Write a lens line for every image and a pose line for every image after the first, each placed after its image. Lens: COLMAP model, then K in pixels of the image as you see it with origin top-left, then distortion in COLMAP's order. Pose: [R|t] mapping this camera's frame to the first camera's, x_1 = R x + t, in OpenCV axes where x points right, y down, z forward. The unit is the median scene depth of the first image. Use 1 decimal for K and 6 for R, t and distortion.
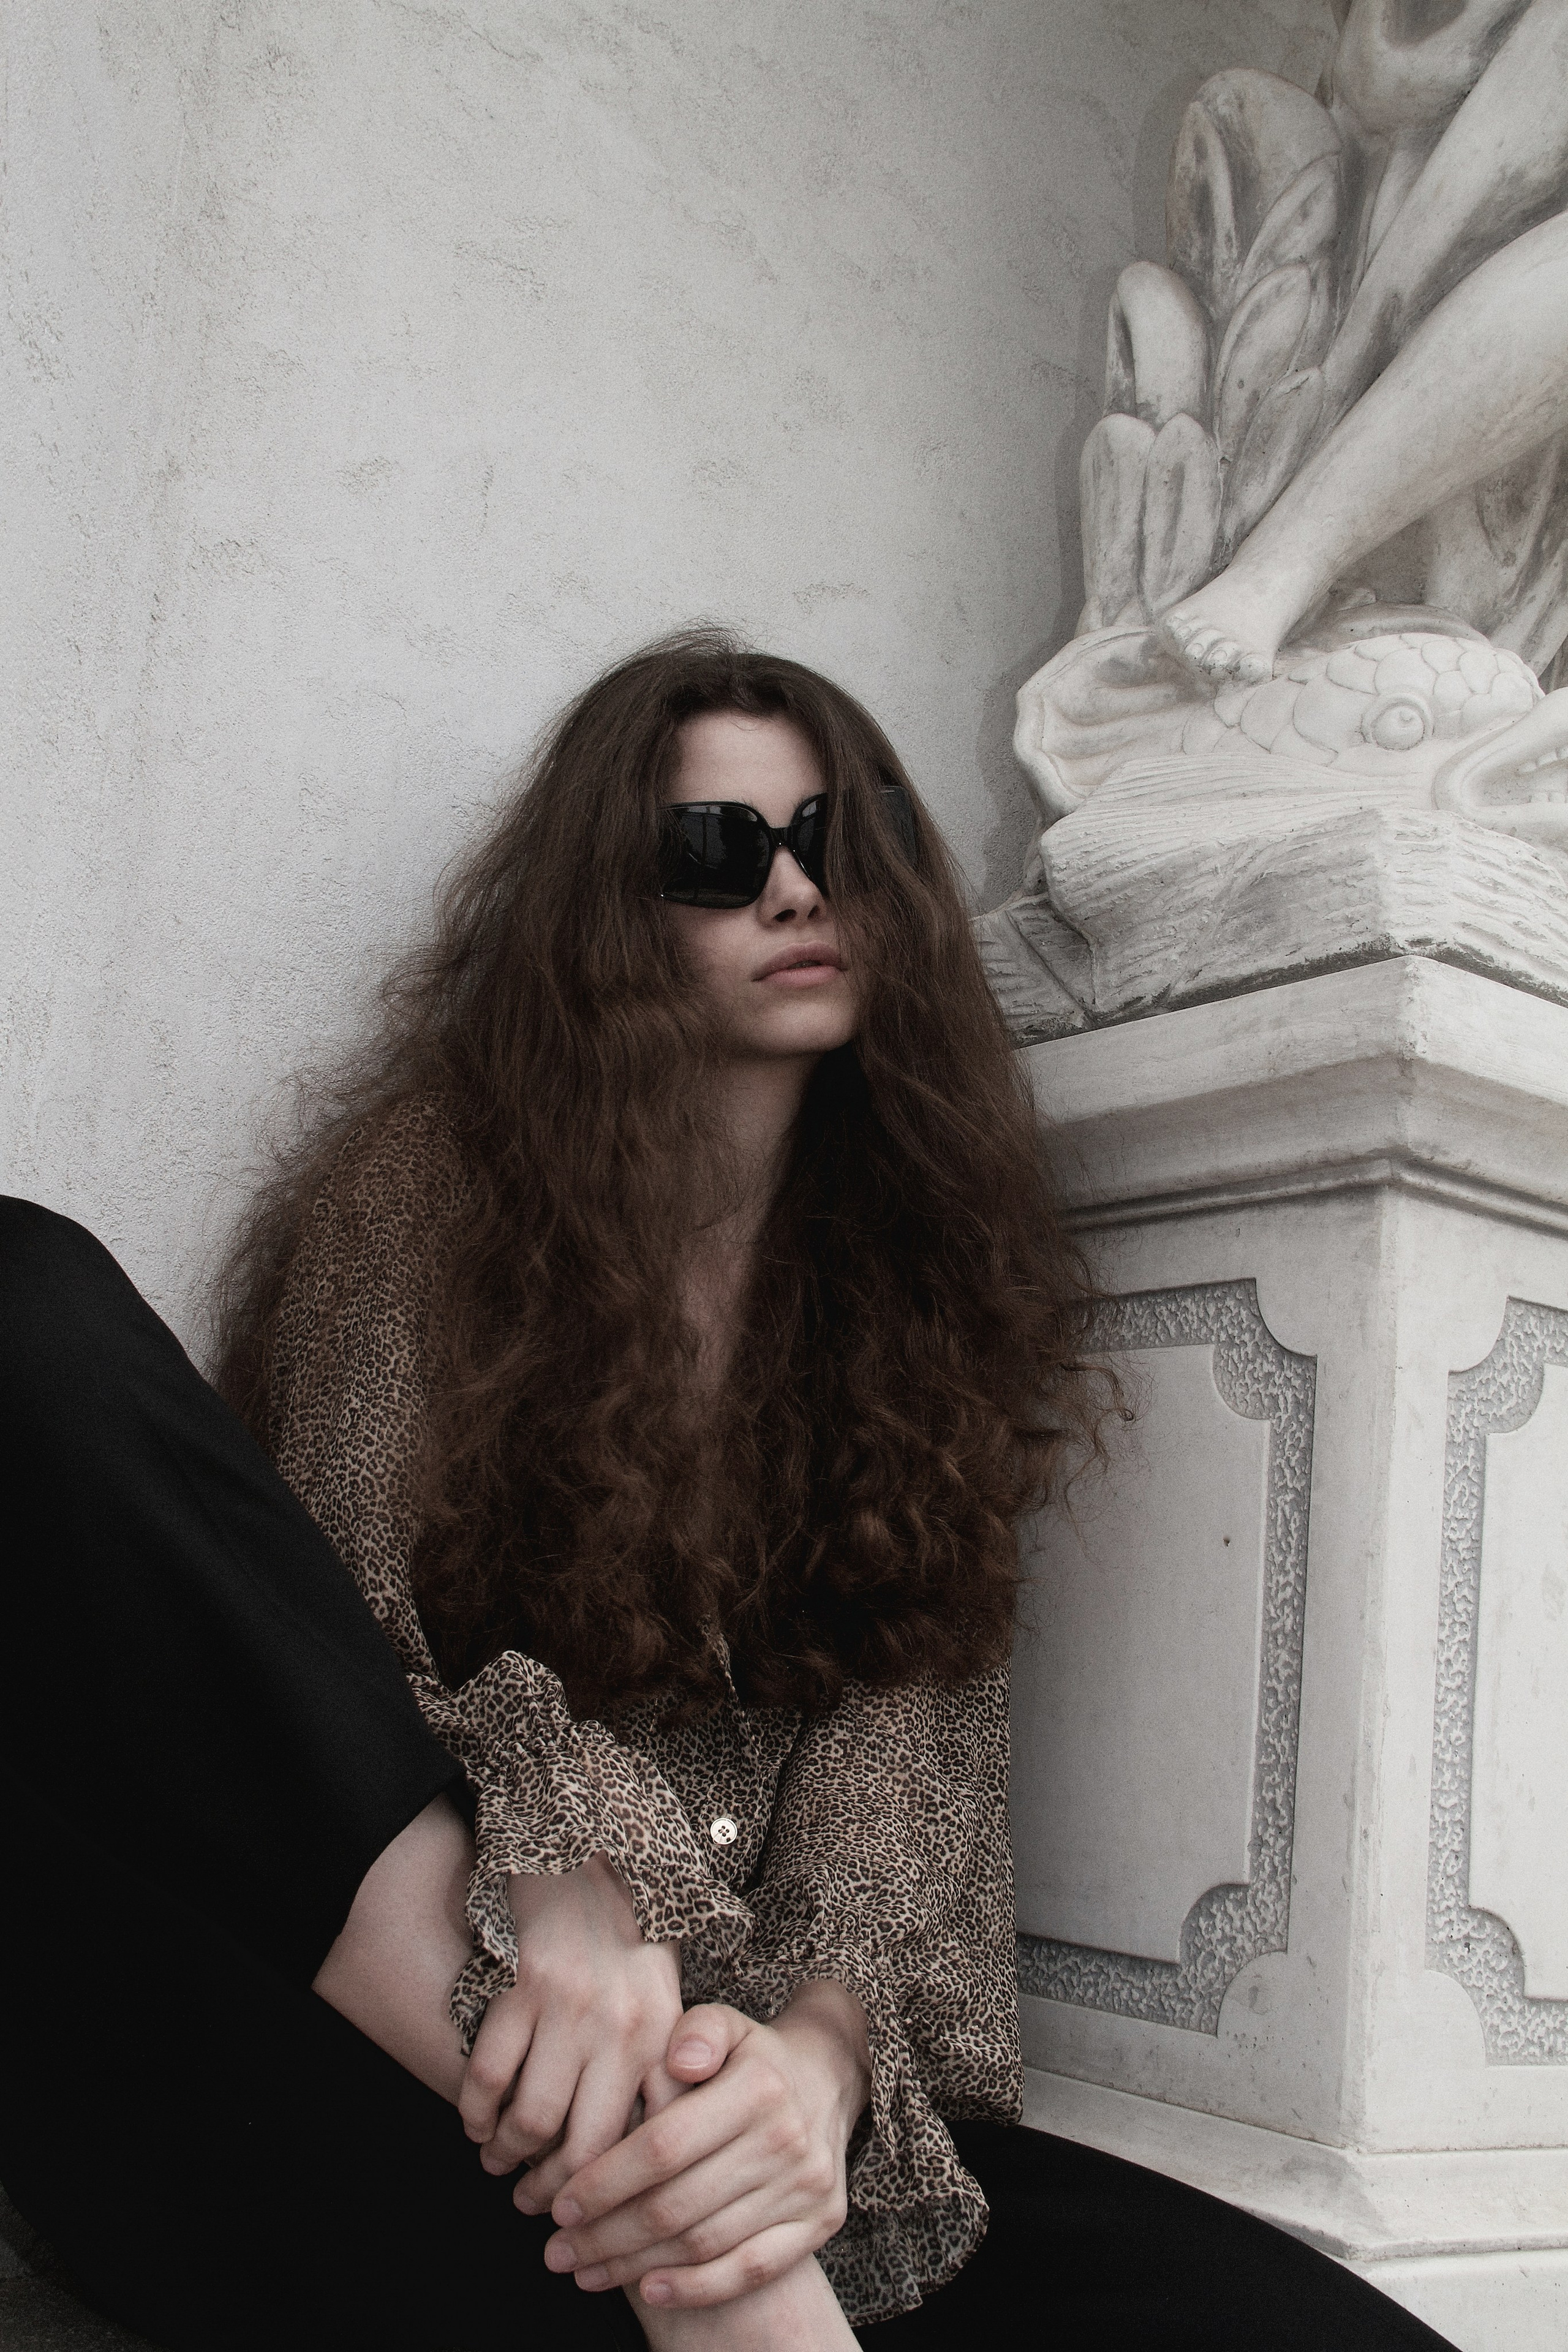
lens RADIAL K [[2467.1, 0, 772.1], [0, 2467.1, 1205.8], [0, 0, 1]] dist [-0.114774, 0.324651]
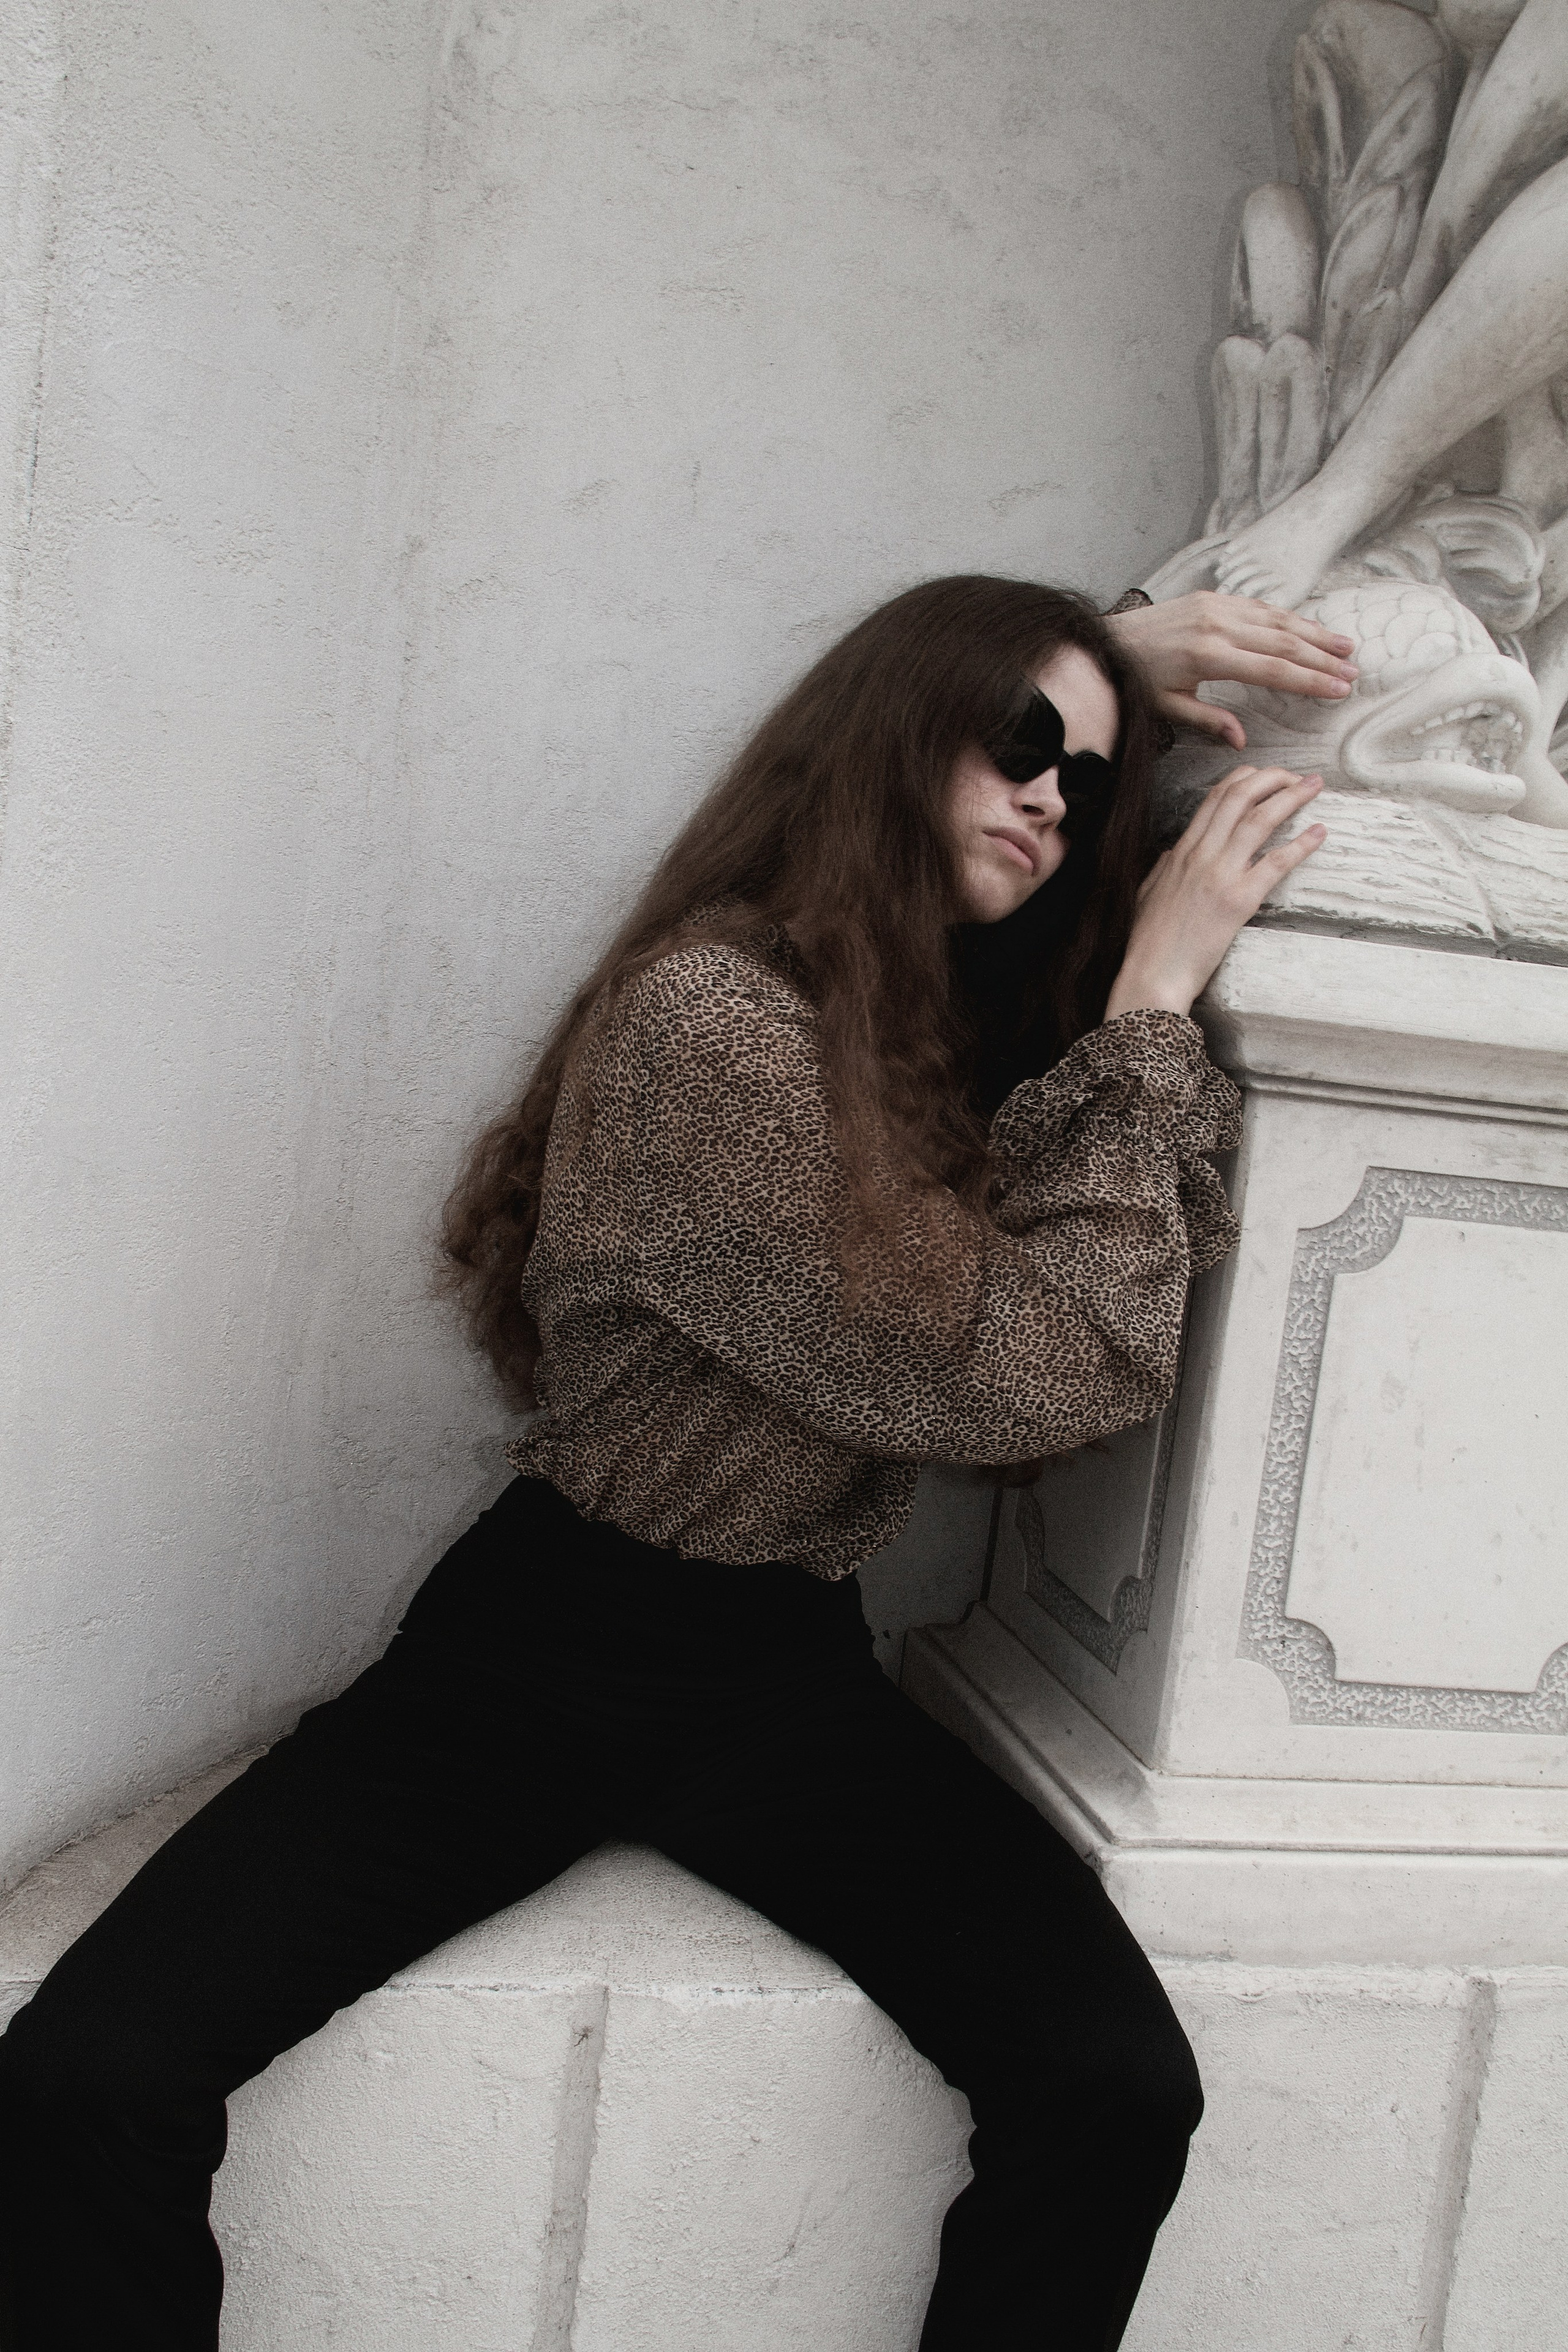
lens RADIAL K [[2306.4, 0, 800.5], [0, 2306.4, 1212.8], [0, 0, 1]] dist [-0.136656, 0.258381]
pose [[0.922152, 0.057102, -0.382589, 0.482106], [0.044062, 0.967102, 0.250543, -0.249196], [0.384309, -0.247896, 0.889300, -0.175889]]
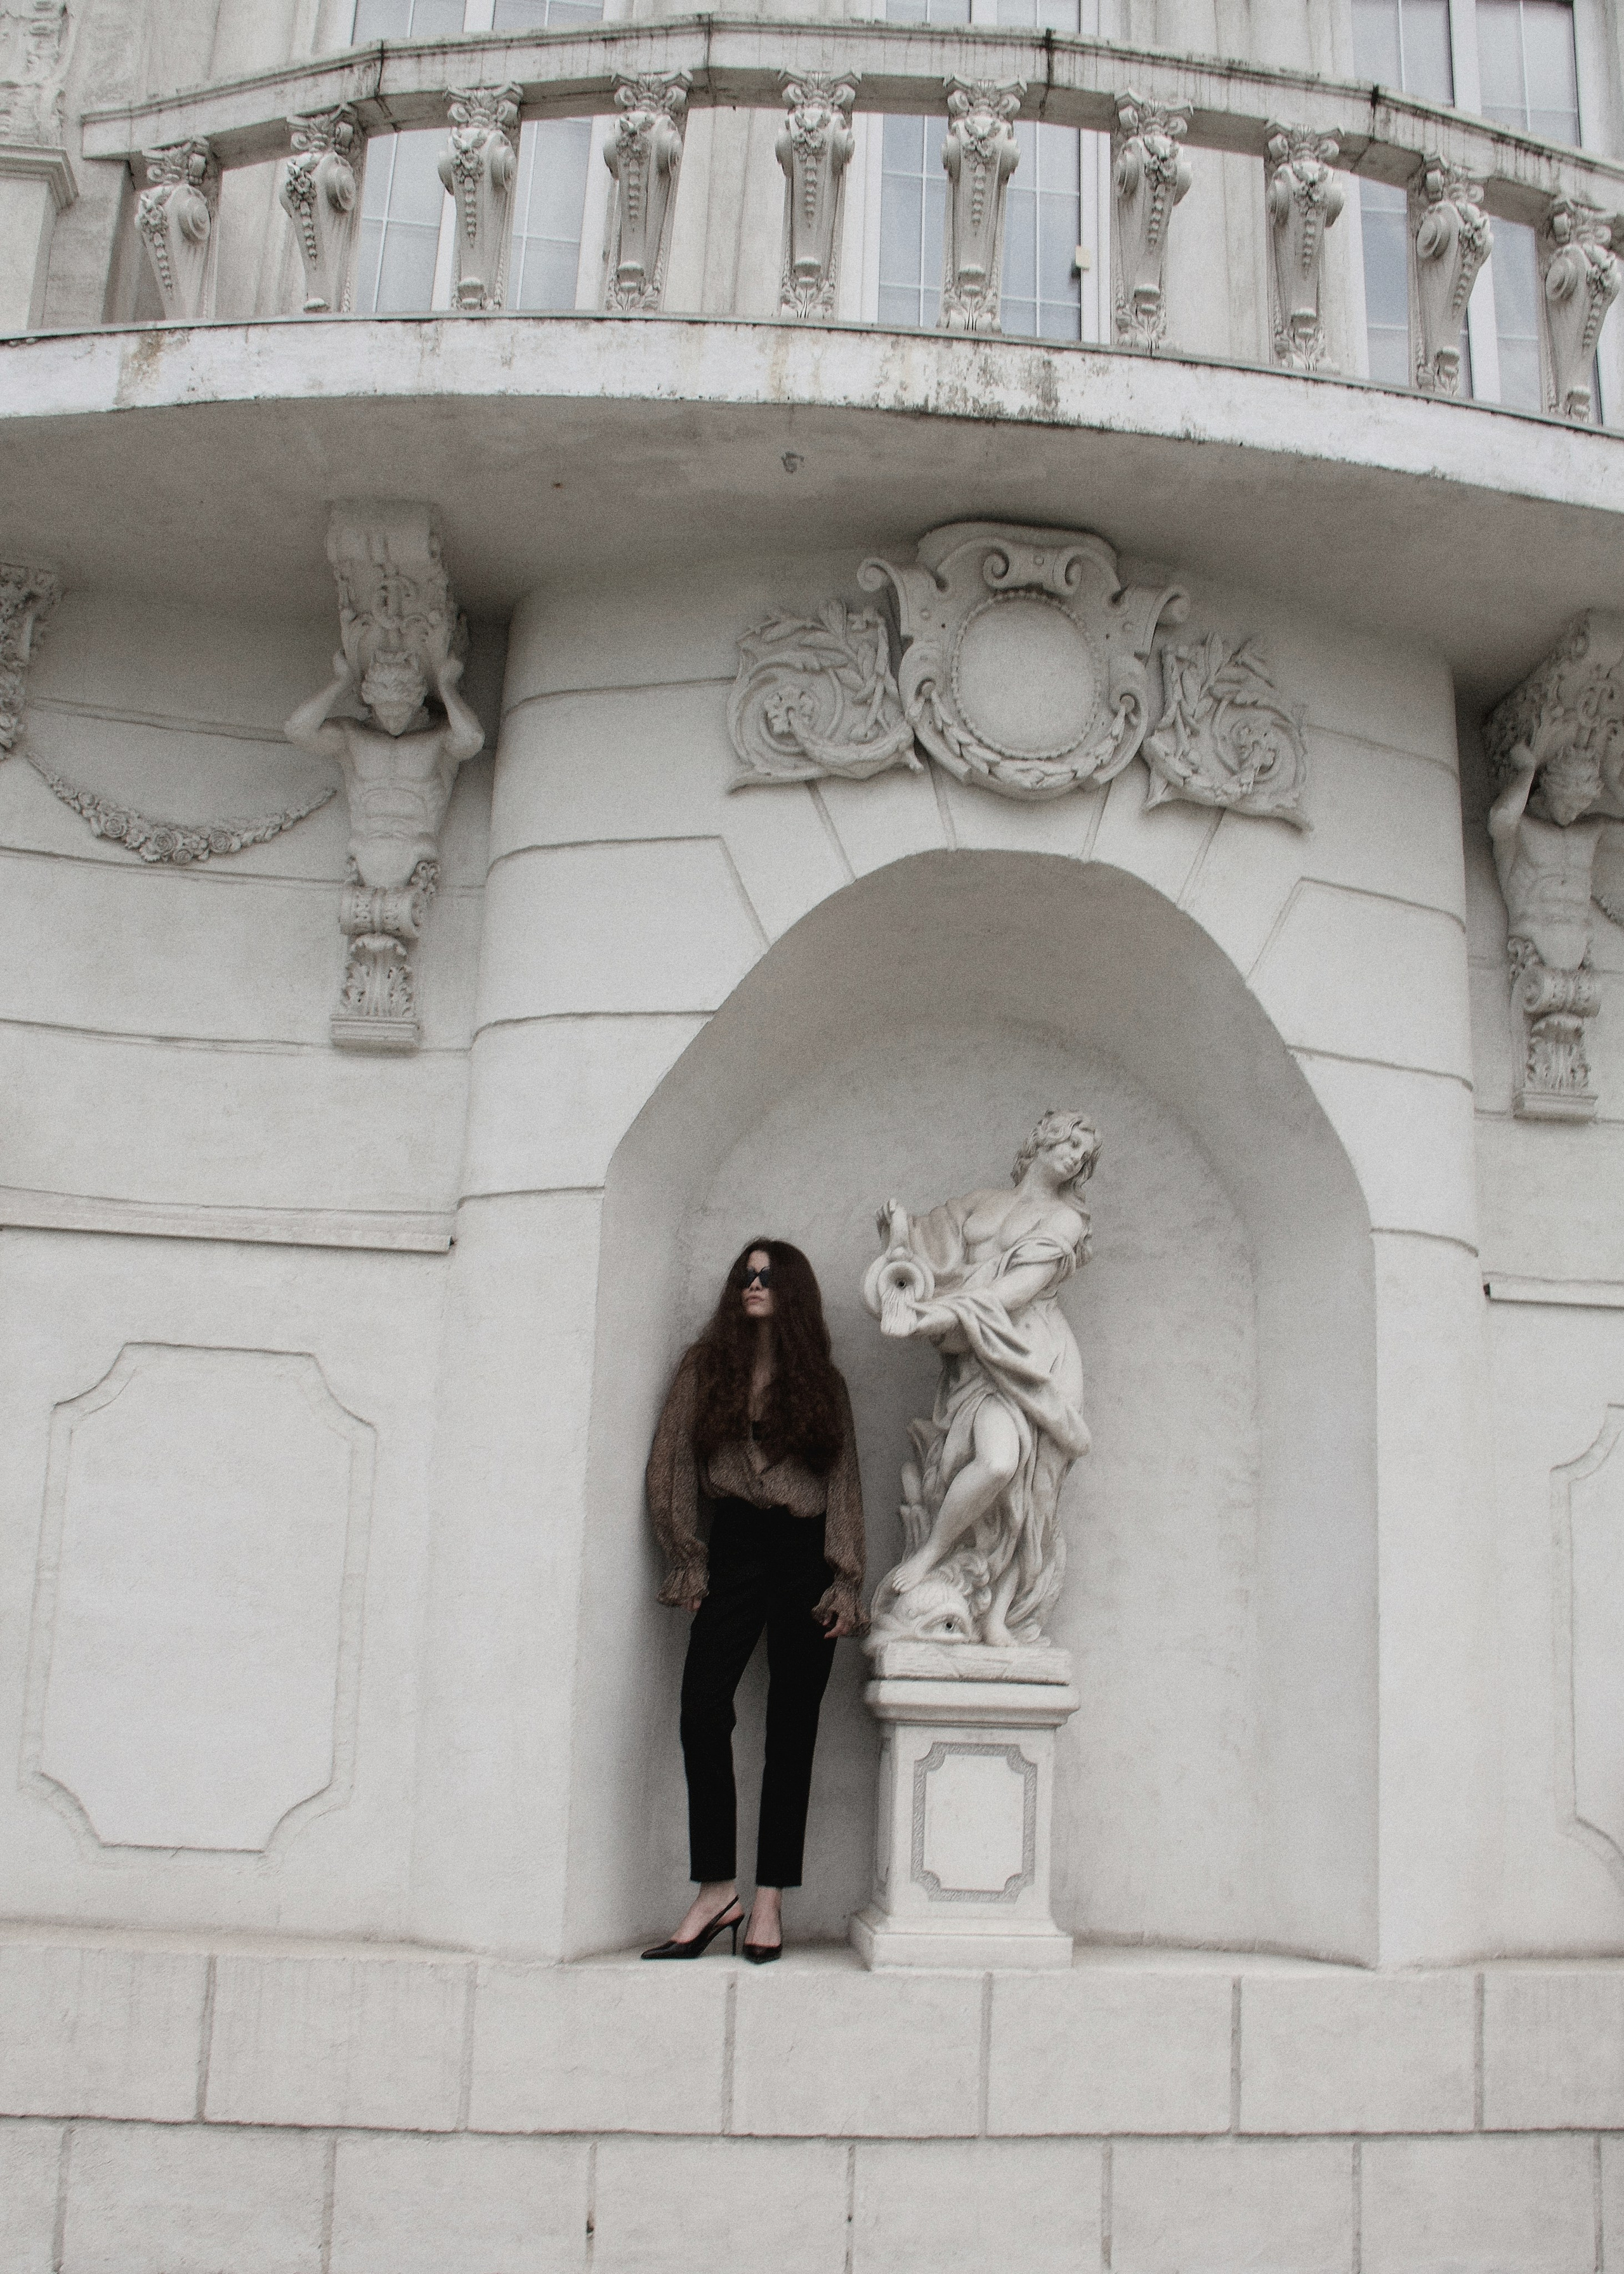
lens RADIAL K [[2175.9, 0, 821.9], [0, 2175.9, 1231.1], [0, 0, 1]] dist [-0.198094, 0.174470]
pose [[0.863985, -0.160609, -0.477216, 2.220448], [0.141032, 0.987018, -0.076851, -0.636155], [0.483363, -0.000904, 0.875419, -2.678446]]
